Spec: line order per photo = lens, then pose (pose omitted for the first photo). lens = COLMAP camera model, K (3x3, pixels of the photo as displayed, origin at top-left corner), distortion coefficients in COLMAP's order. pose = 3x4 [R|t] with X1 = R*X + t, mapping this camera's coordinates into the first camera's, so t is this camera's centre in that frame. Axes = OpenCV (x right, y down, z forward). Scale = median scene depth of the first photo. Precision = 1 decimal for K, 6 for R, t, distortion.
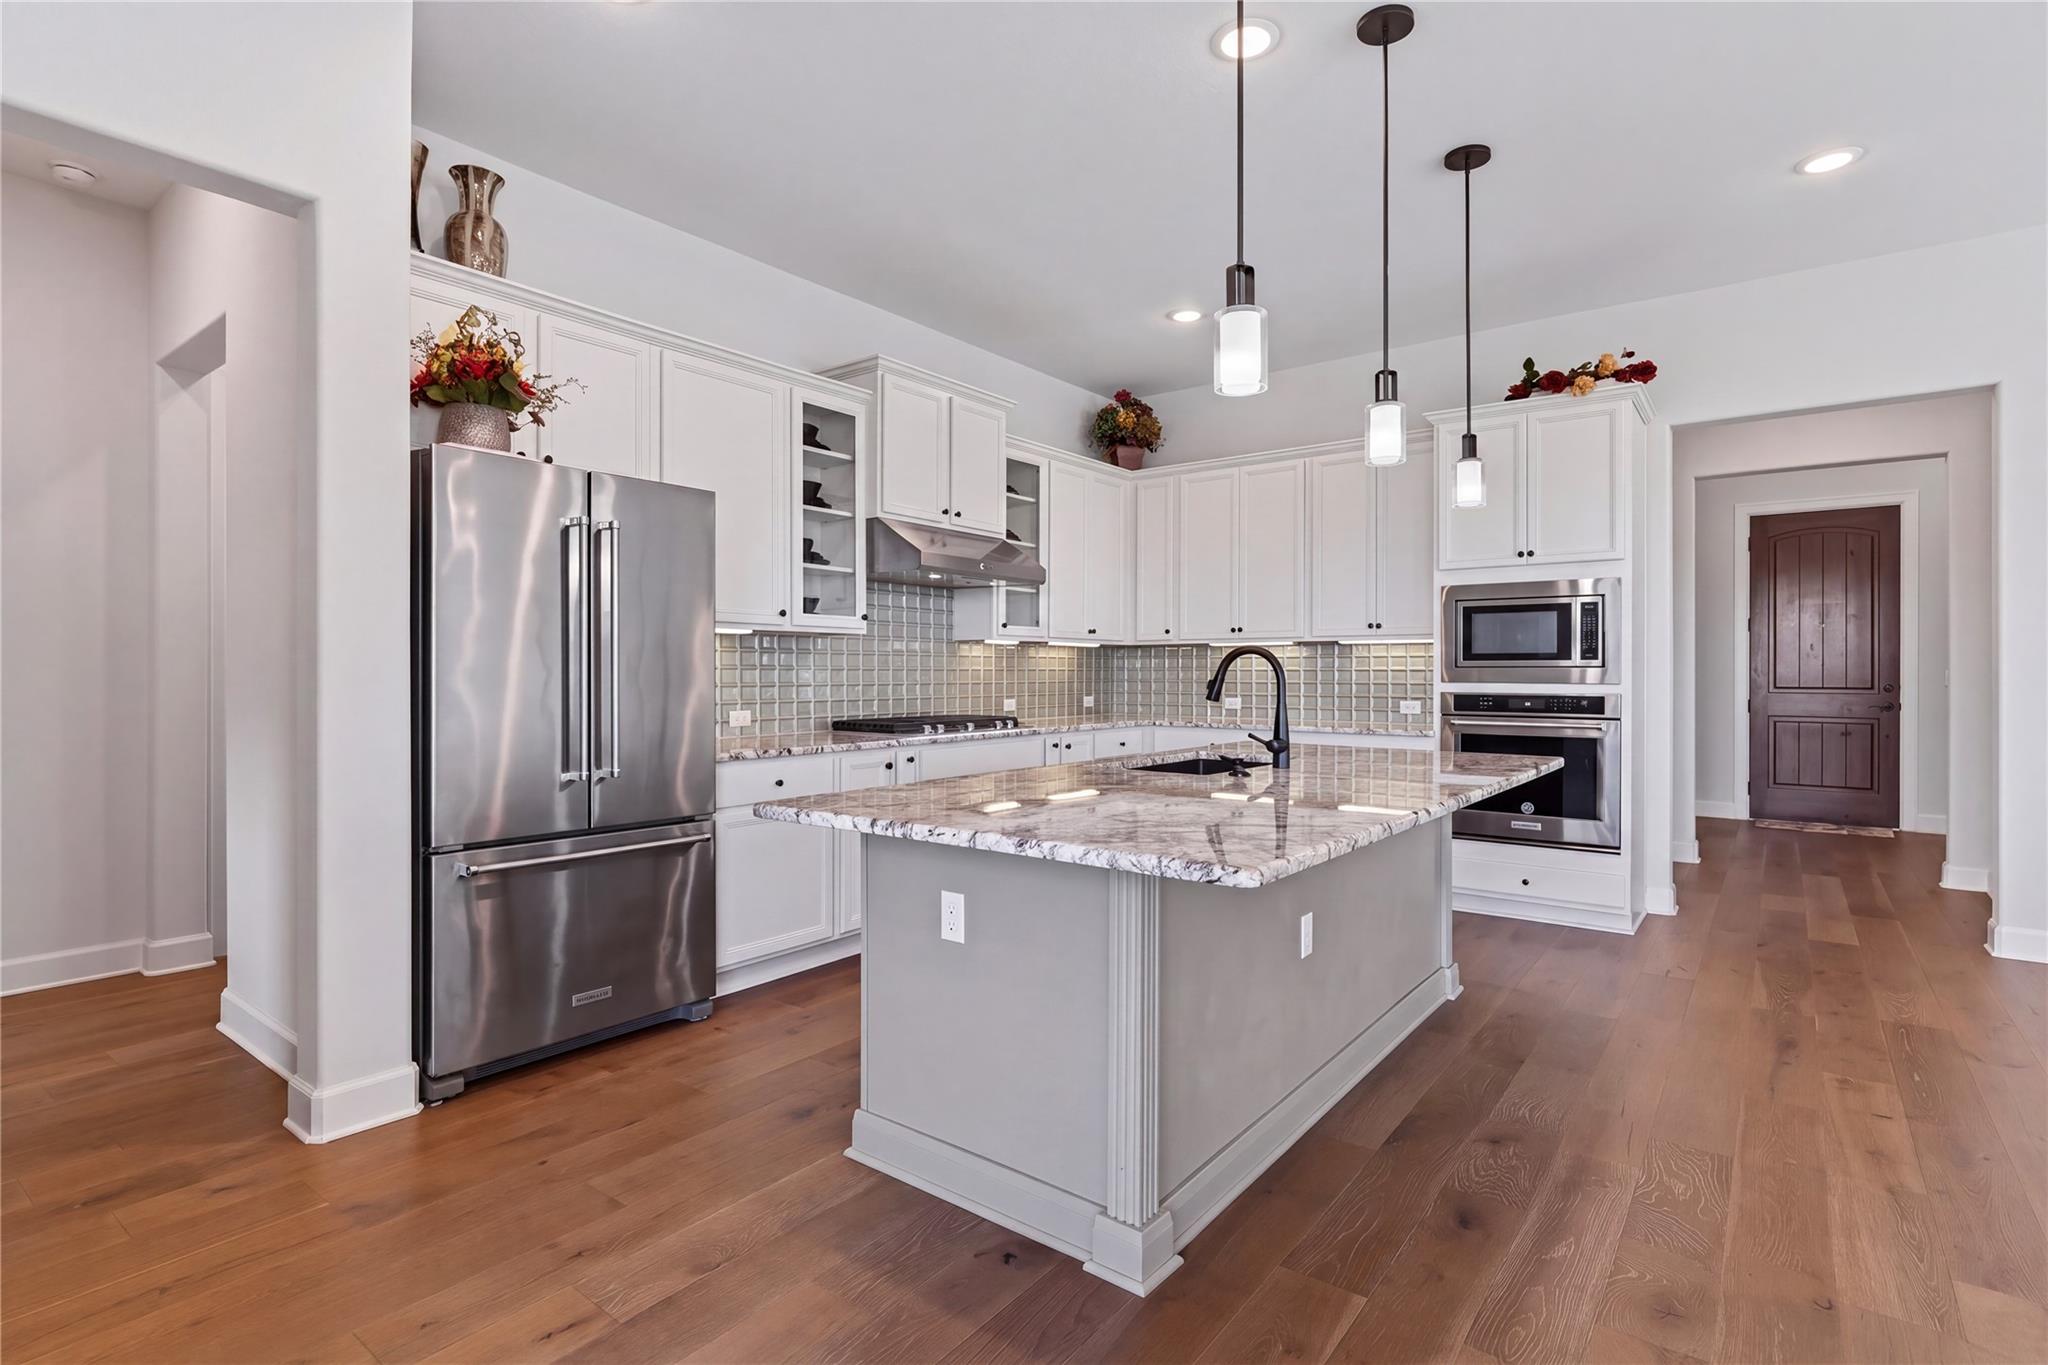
lens RADIAL K [[988.9, 0, 1027.4], [0, 988.9, 679.7], [0, 0, 1]] dist [0.002763, -0.001265]
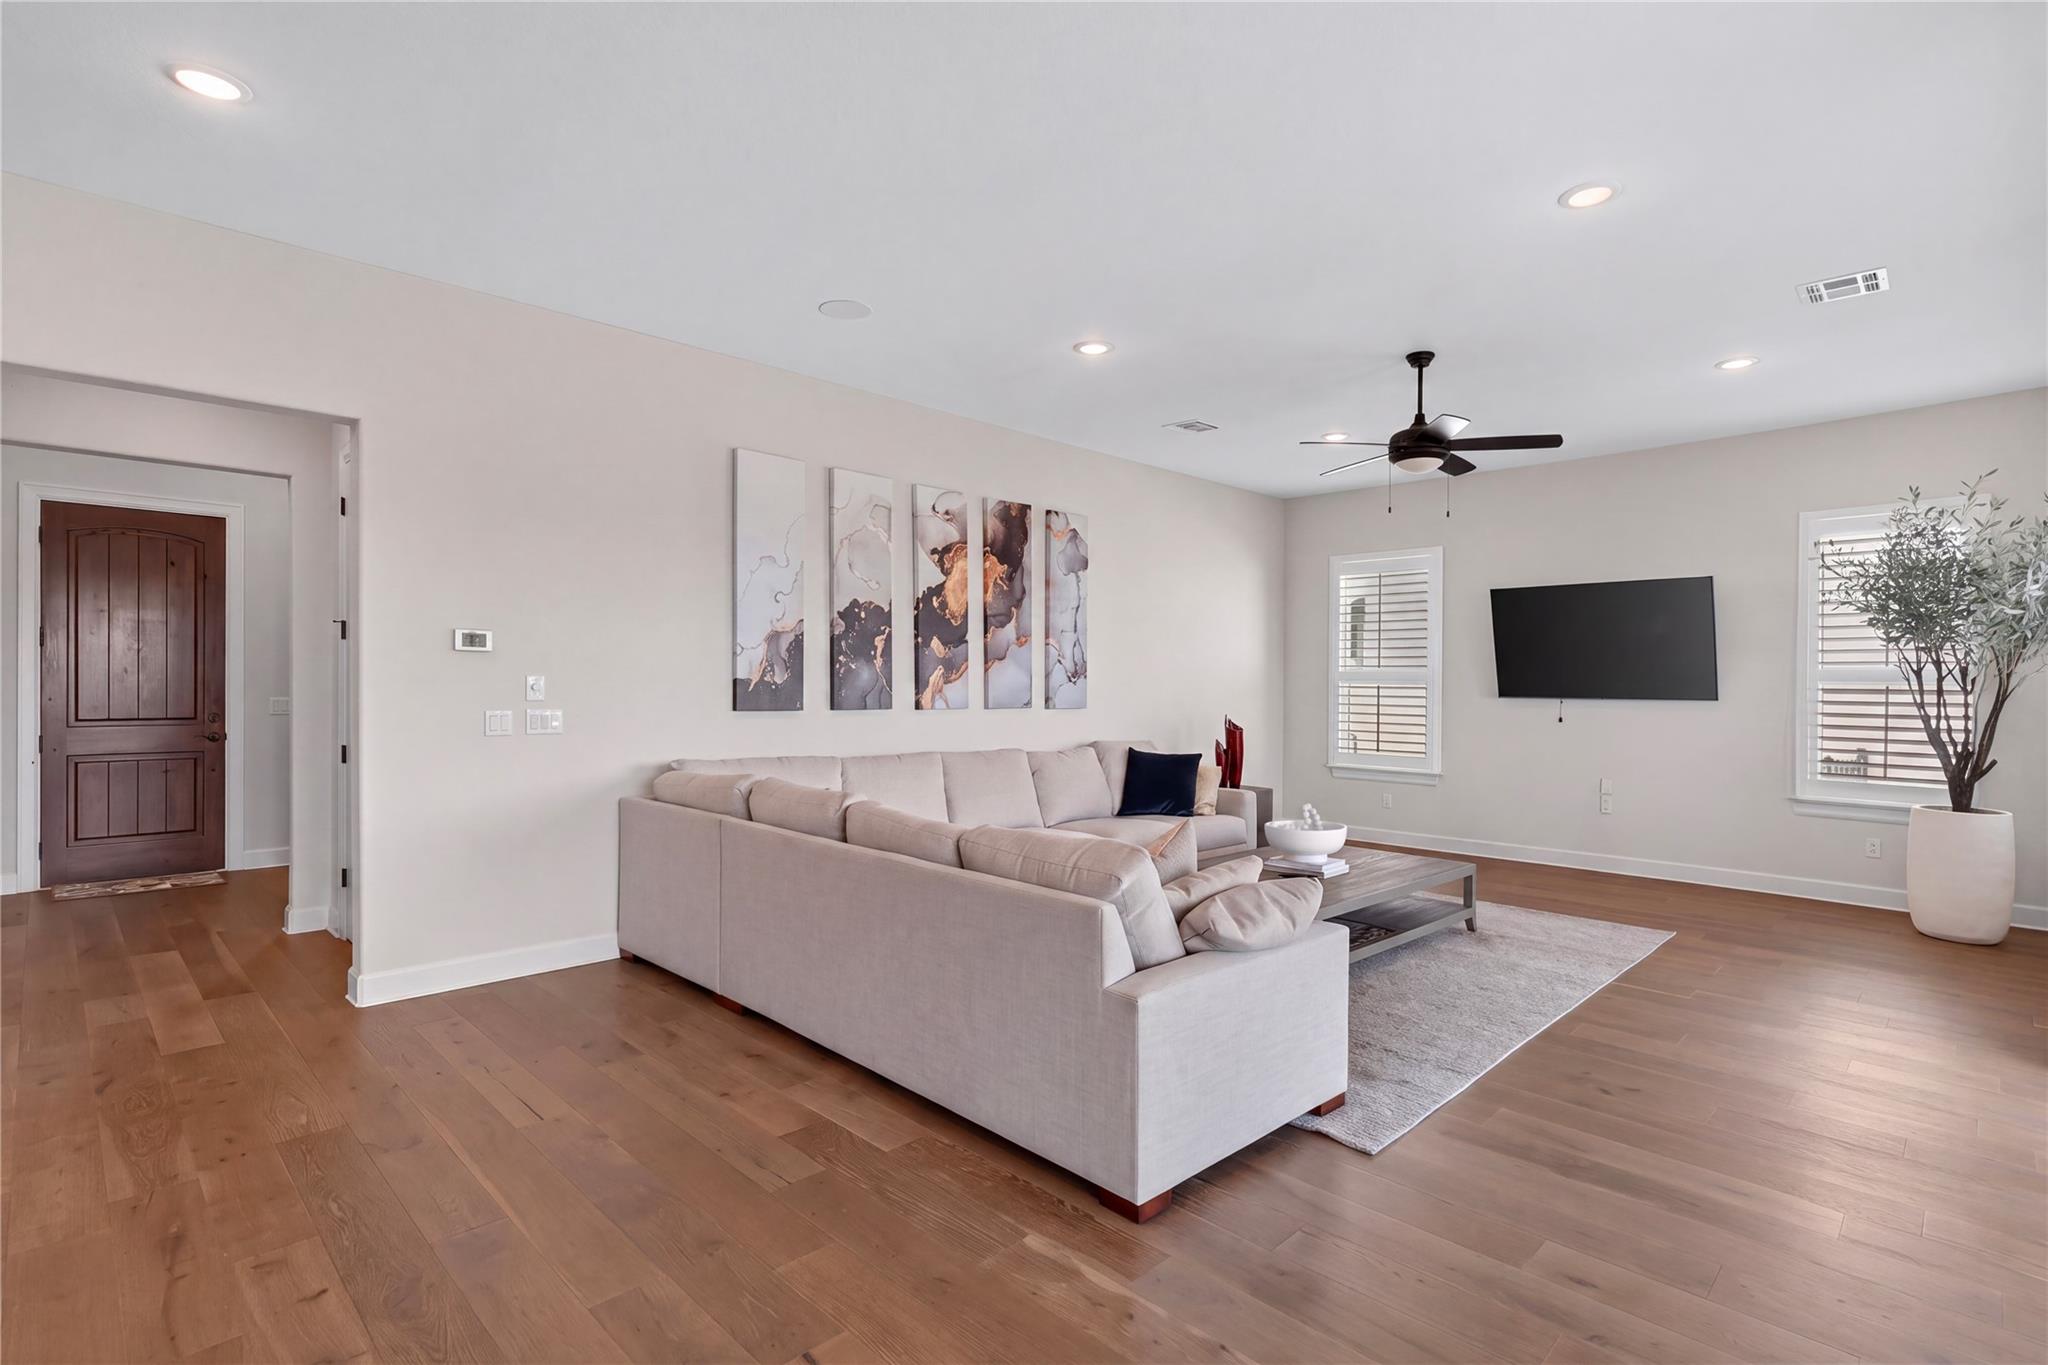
lens RADIAL K [[988.9, 0, 1027.9], [0, 988.9, 679.3], [0, 0, 1]] dist [0.002763, -0.001265]
pose [[0.126192, 0.001911, 0.992004, 0.058012], [-0.002982, 0.999994, -0.001547, -0.026801], [-0.992001, -0.002762, 0.126197, 0.140042]]
